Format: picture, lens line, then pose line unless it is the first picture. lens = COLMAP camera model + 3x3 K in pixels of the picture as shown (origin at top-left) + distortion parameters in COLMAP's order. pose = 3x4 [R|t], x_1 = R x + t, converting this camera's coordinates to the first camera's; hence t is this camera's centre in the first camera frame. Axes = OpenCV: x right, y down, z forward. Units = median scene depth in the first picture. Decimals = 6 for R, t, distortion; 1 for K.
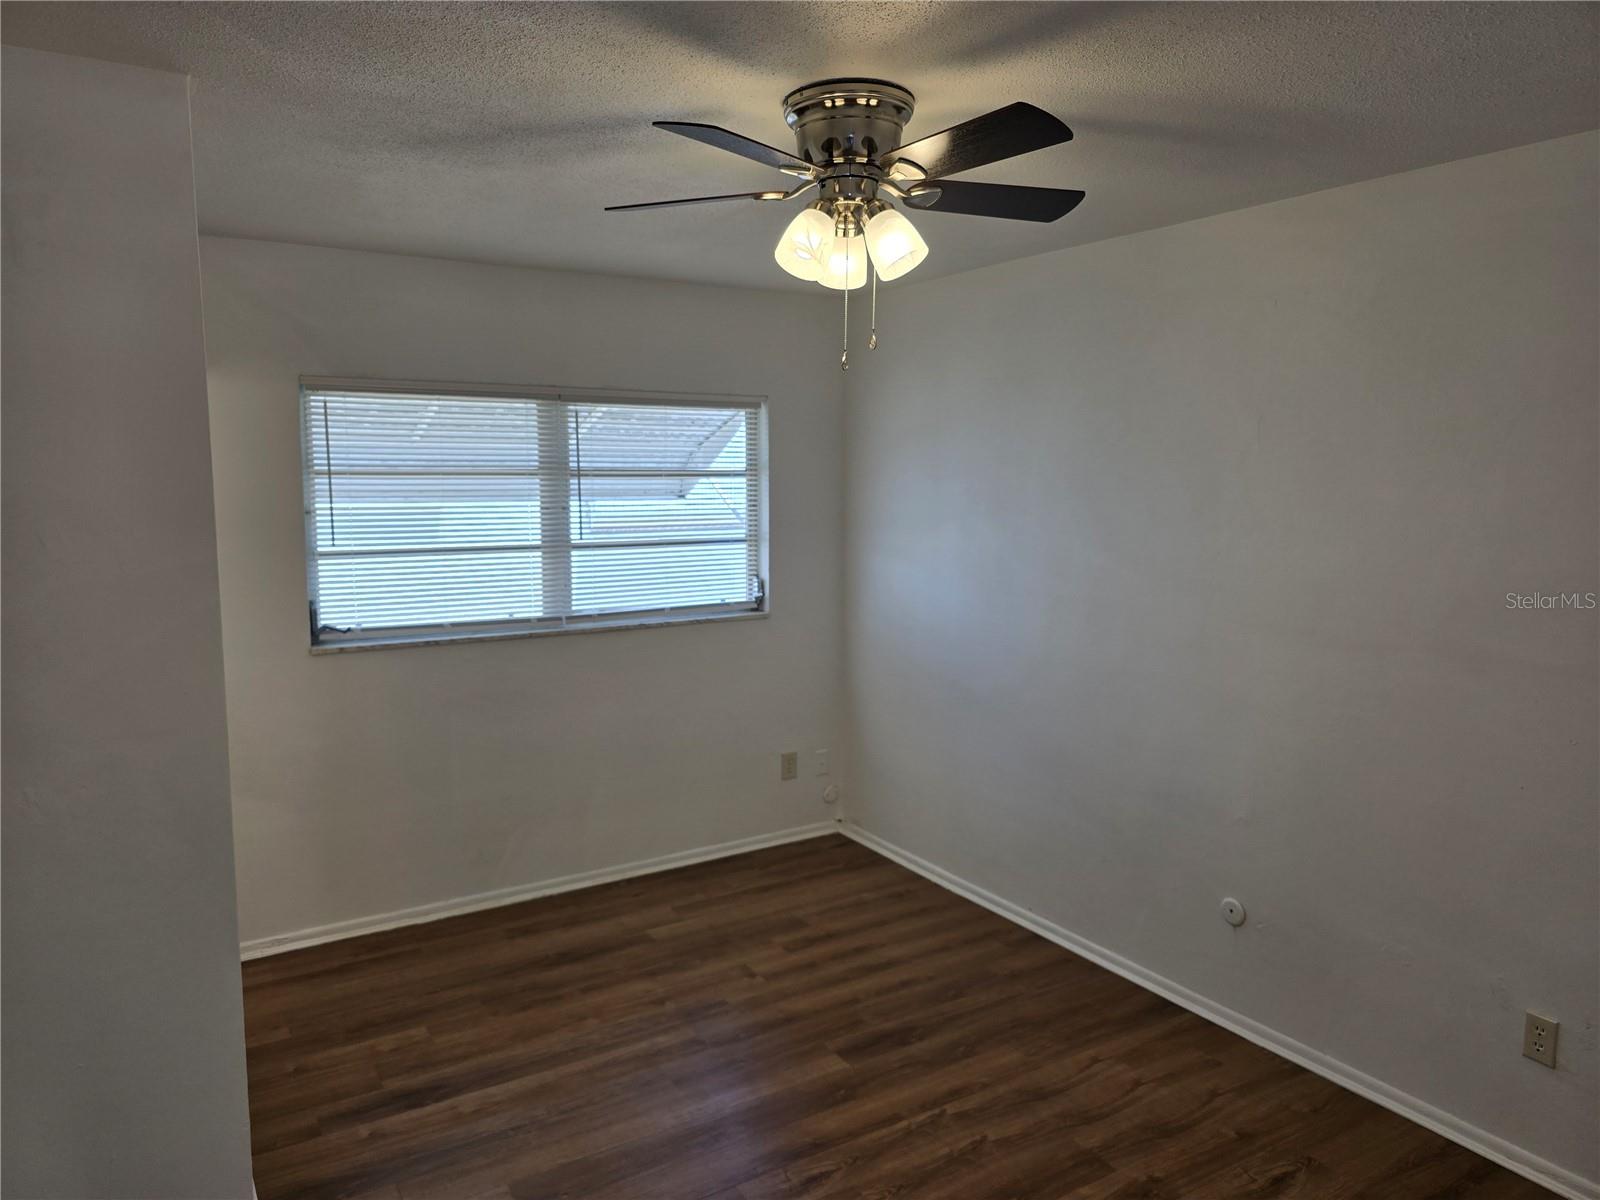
lens RADIAL K [[1038.4, 0, 785.7], [0, 1038.4, 582.3], [0, 0, 1]] dist [0.058908, -0.039083]
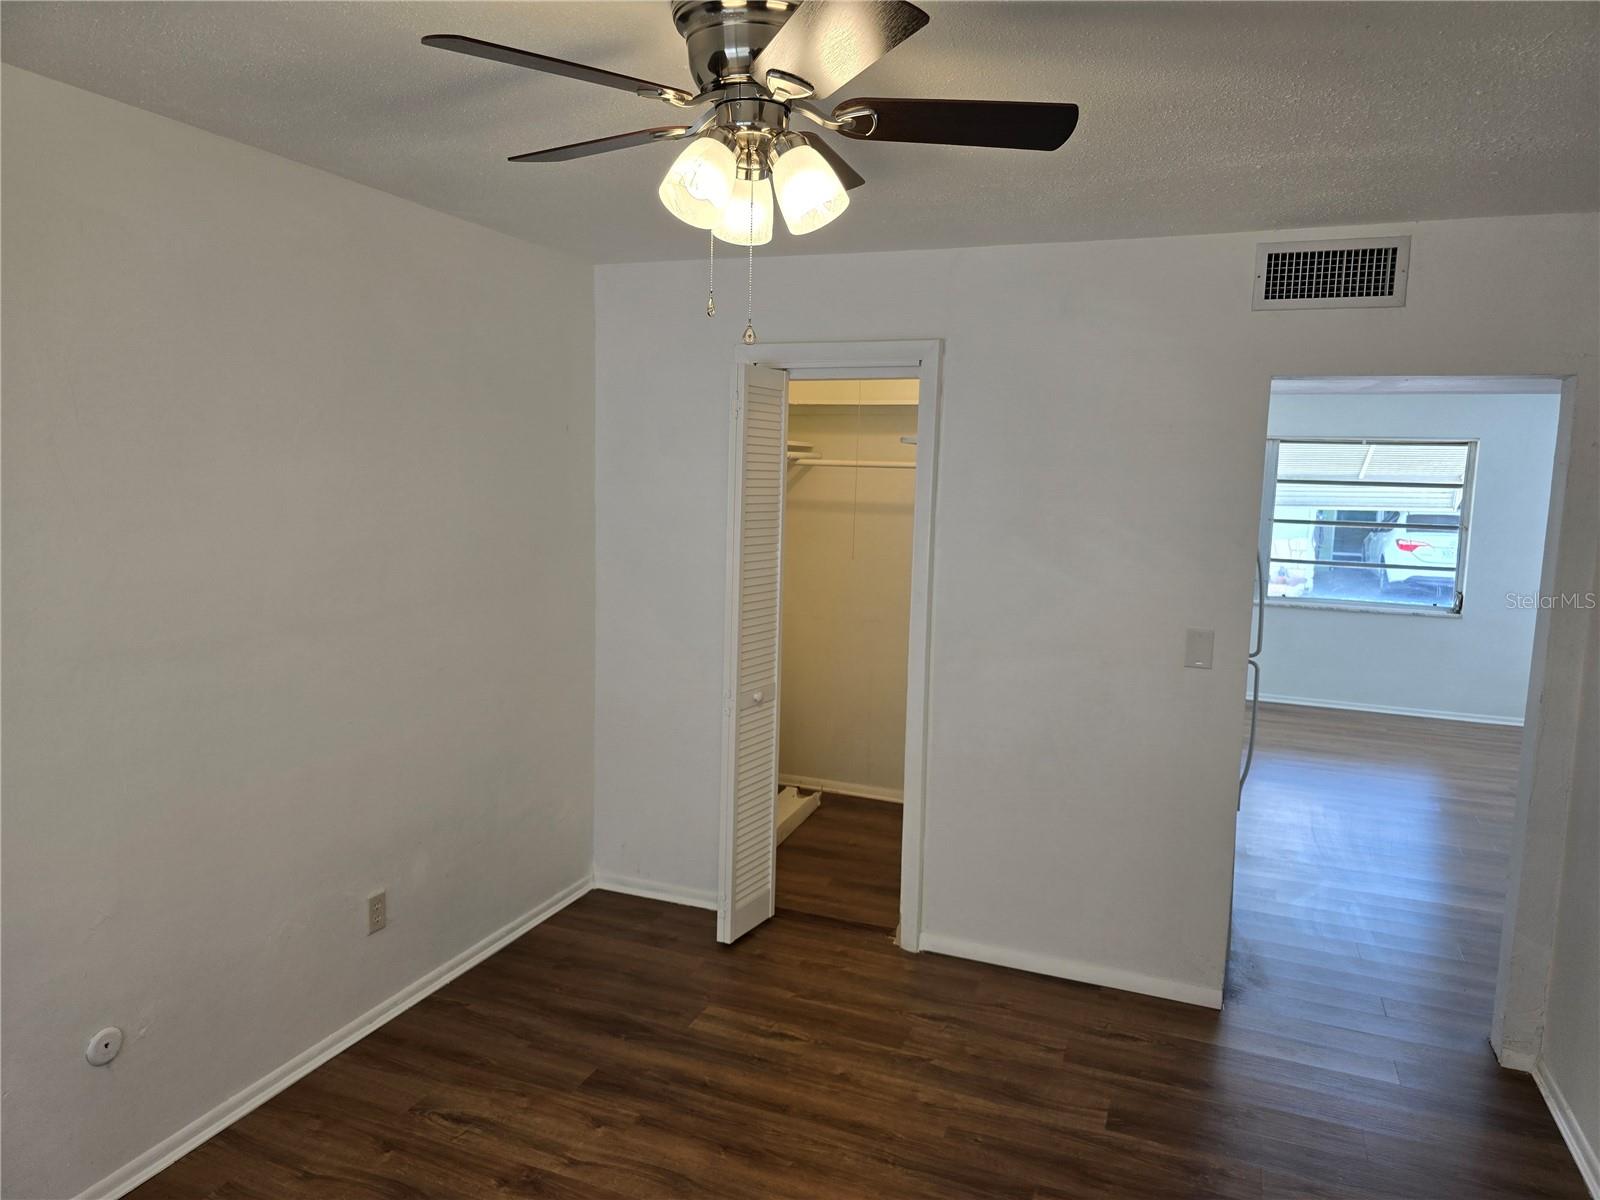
lens RADIAL K [[1089.5, 0, 803.5], [0, 1089.5, 593.5], [0, 0, 1]] dist [0.066233, -0.060987]
pose [[-0.600181, -0.108117, 0.792523, -0.561880], [0.051703, 0.983506, 0.173326, -0.134711], [-0.798191, 0.145003, -0.584692, 1.265507]]
